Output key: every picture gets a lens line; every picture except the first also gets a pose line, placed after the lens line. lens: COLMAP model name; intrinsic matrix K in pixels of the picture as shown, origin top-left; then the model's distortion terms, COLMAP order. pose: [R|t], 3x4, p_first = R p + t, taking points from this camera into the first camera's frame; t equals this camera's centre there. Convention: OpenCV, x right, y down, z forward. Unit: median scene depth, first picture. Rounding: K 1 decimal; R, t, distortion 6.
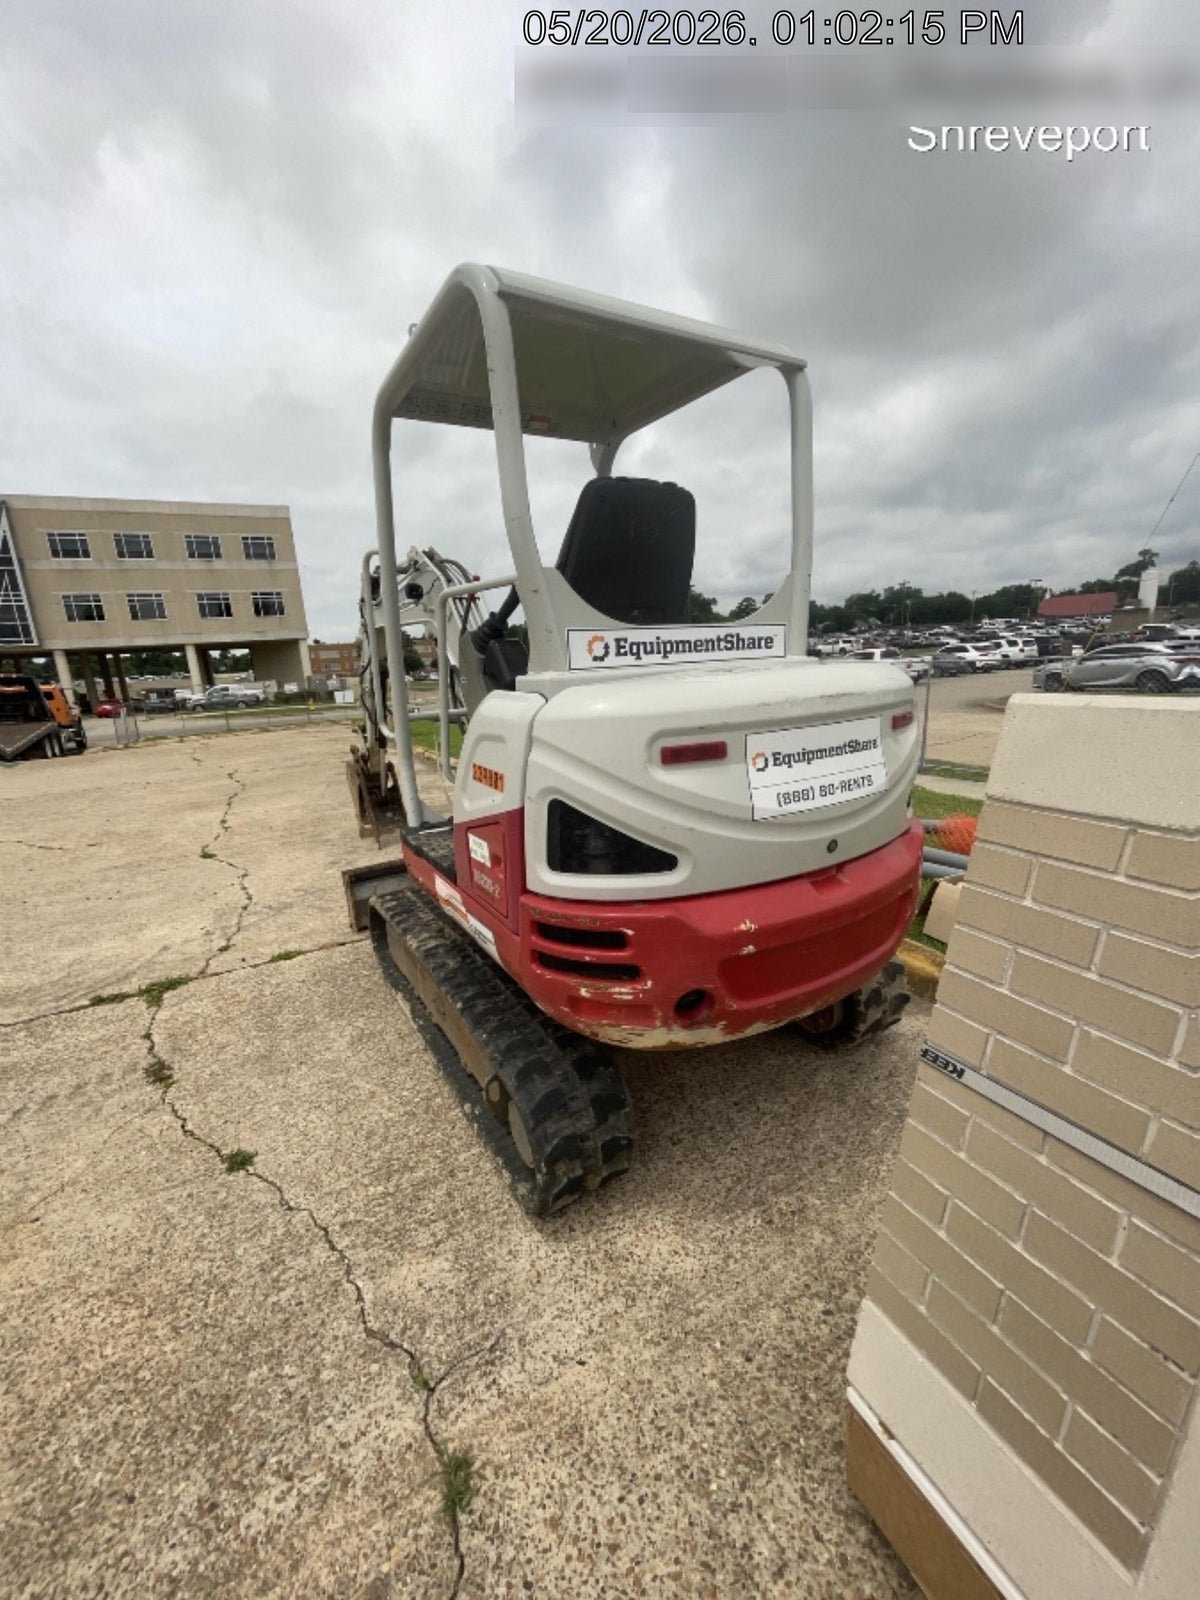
lens RADIAL K [[646.2, 0, 601.8], [0, 646.2, 808.3], [0, 0, 1]] dist [-0.000492, -0.000007]
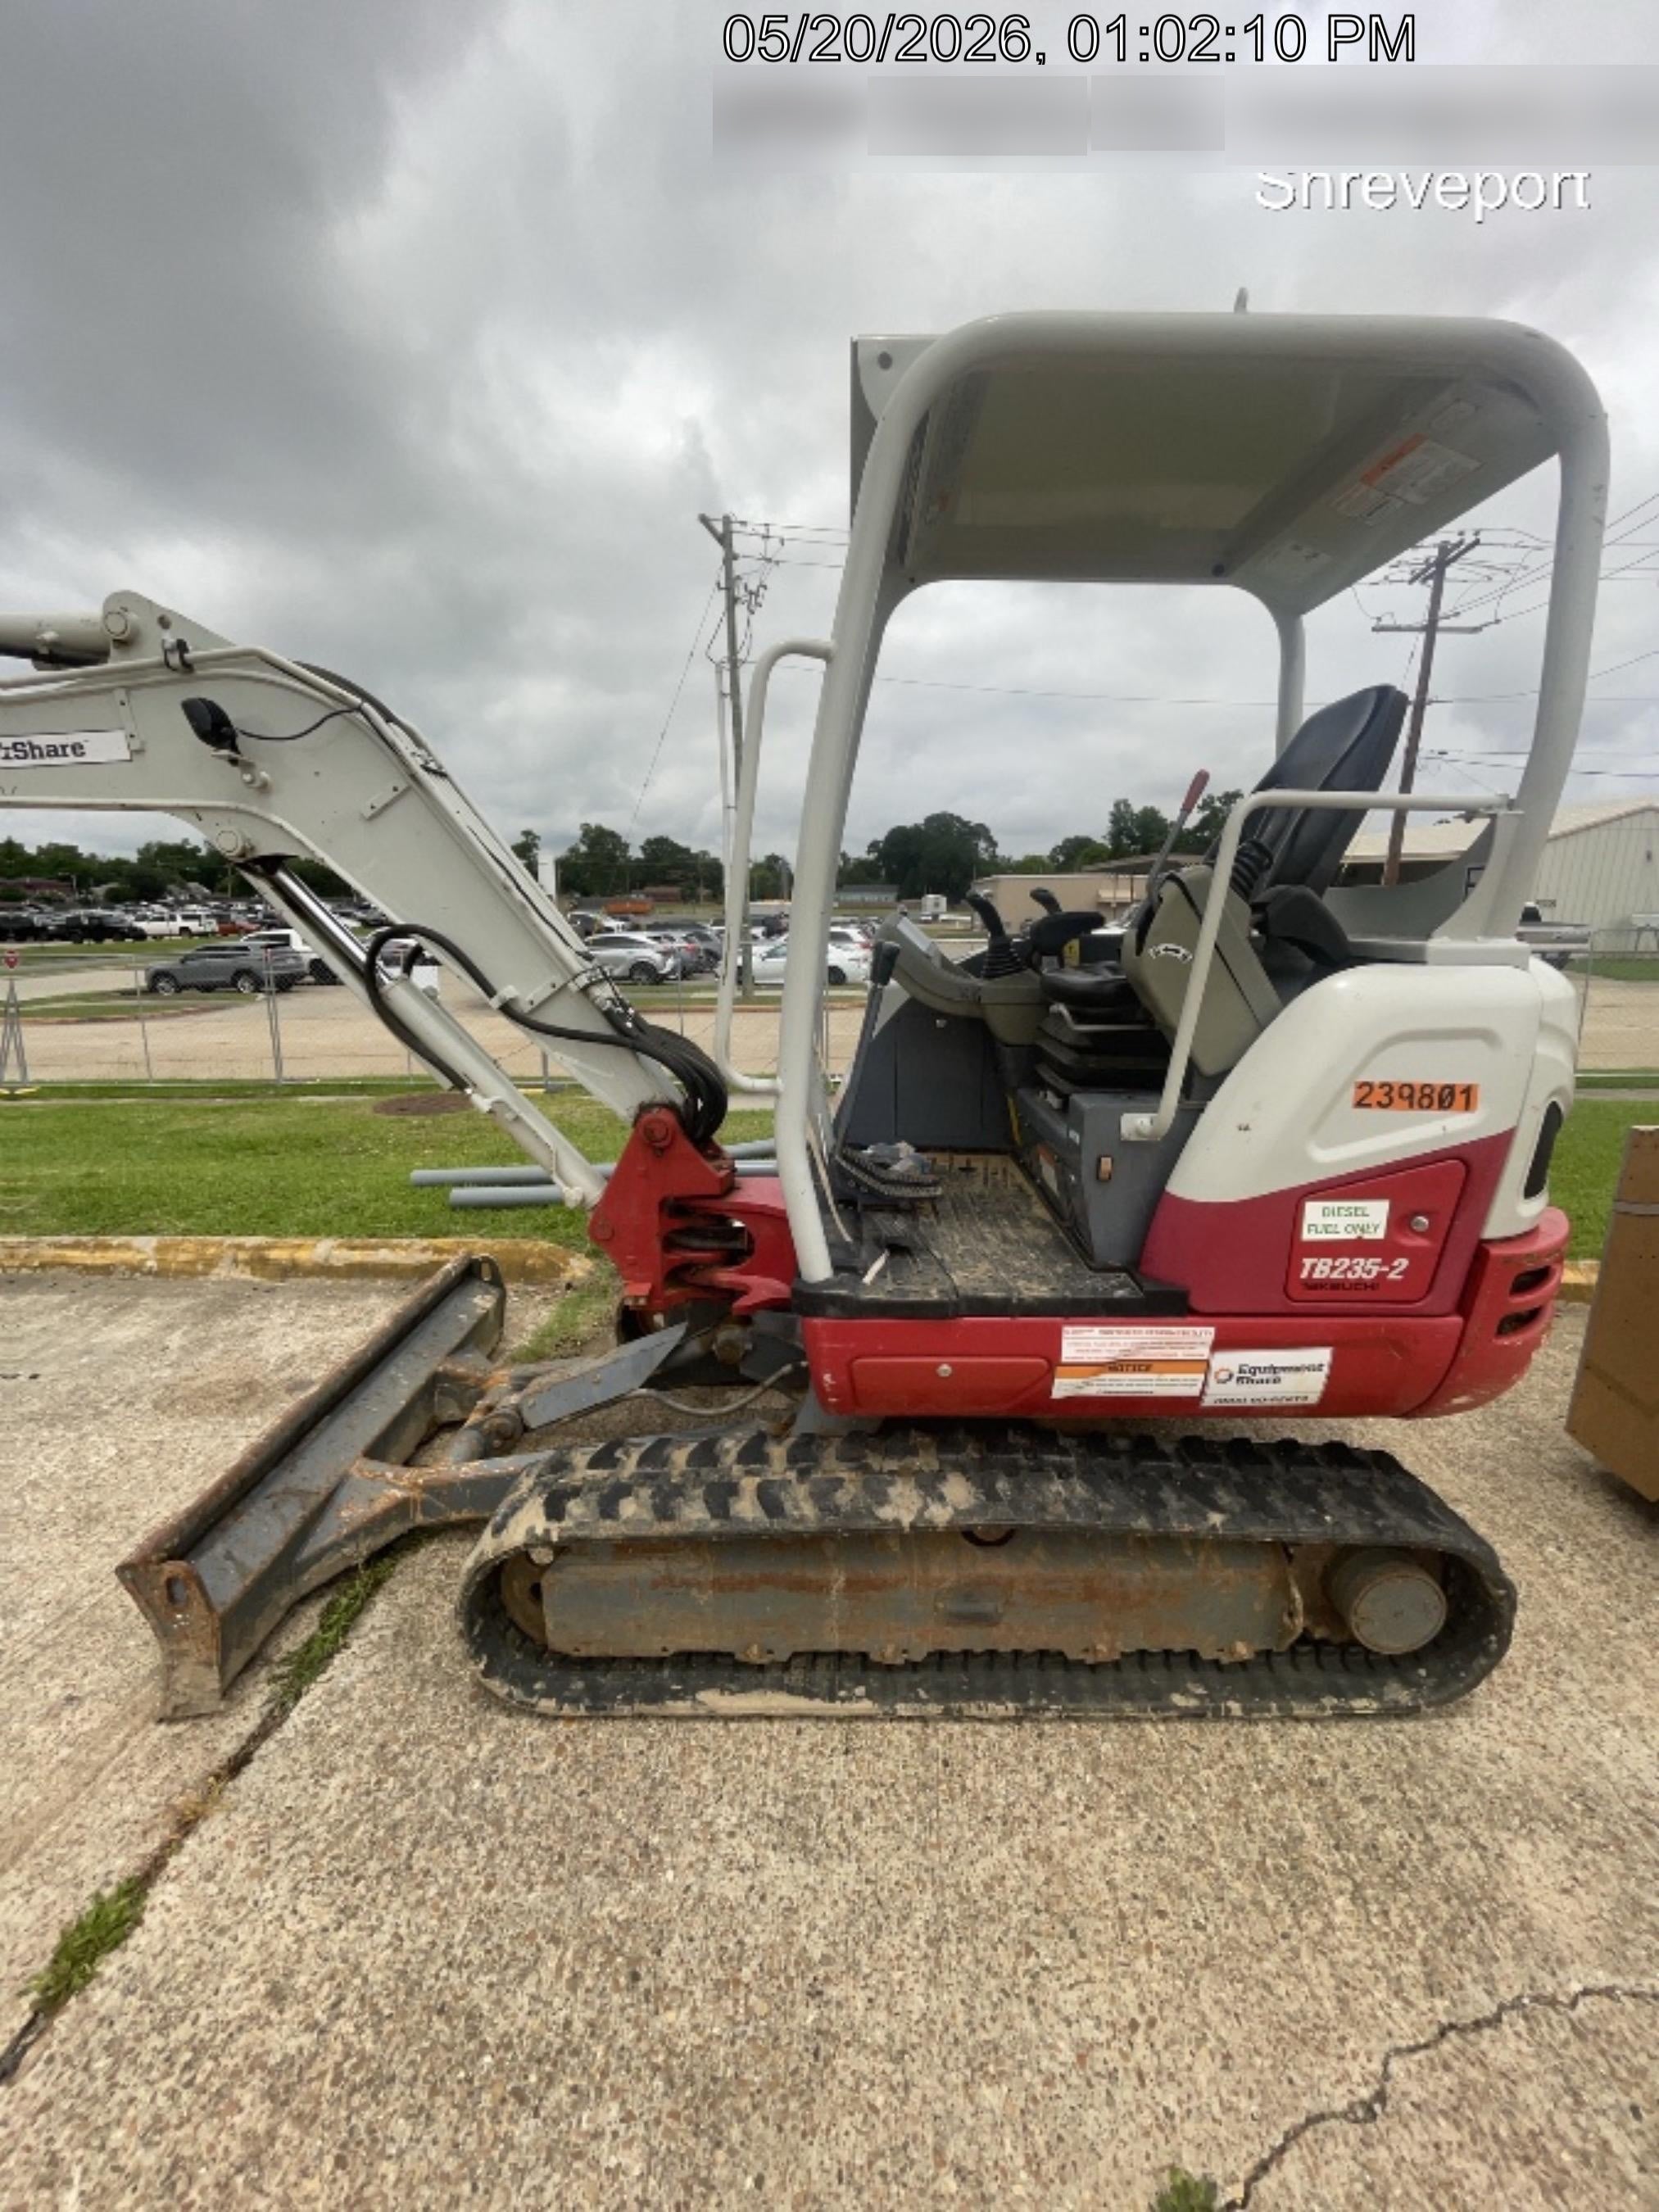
lens RADIAL K [[893.4, 0, 821.9], [0, 893.4, 1112.3], [0, 0, 1]] dist [-0.004401, -0.000278]
pose [[0.521211, -0.139189, 0.842001, -1.249669], [0.177747, 0.982679, 0.052416, -0.183548], [-0.834713, 0.122343, 0.536923, 1.018295]]
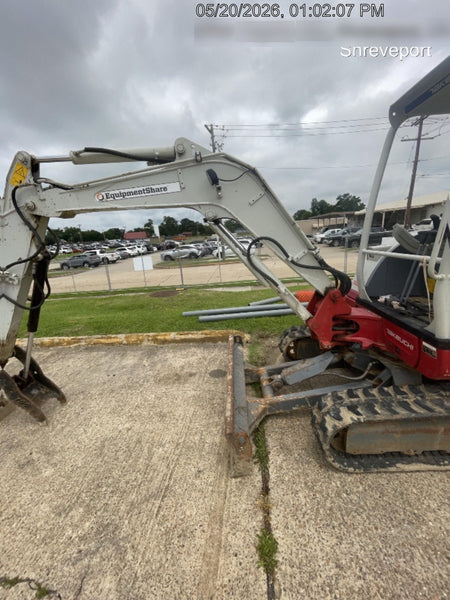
lens RADIAL K [[242.3, 0, 222.9], [0, 242.3, 301.7], [0, 0, 1]] dist [-0.004401, -0.000278]
pose [[0.547005, -0.204509, 0.811764, -1.523754], [0.235678, 0.968100, 0.085084, -0.324826], [-0.803269, 0.144774, 0.577754, 1.676960]]
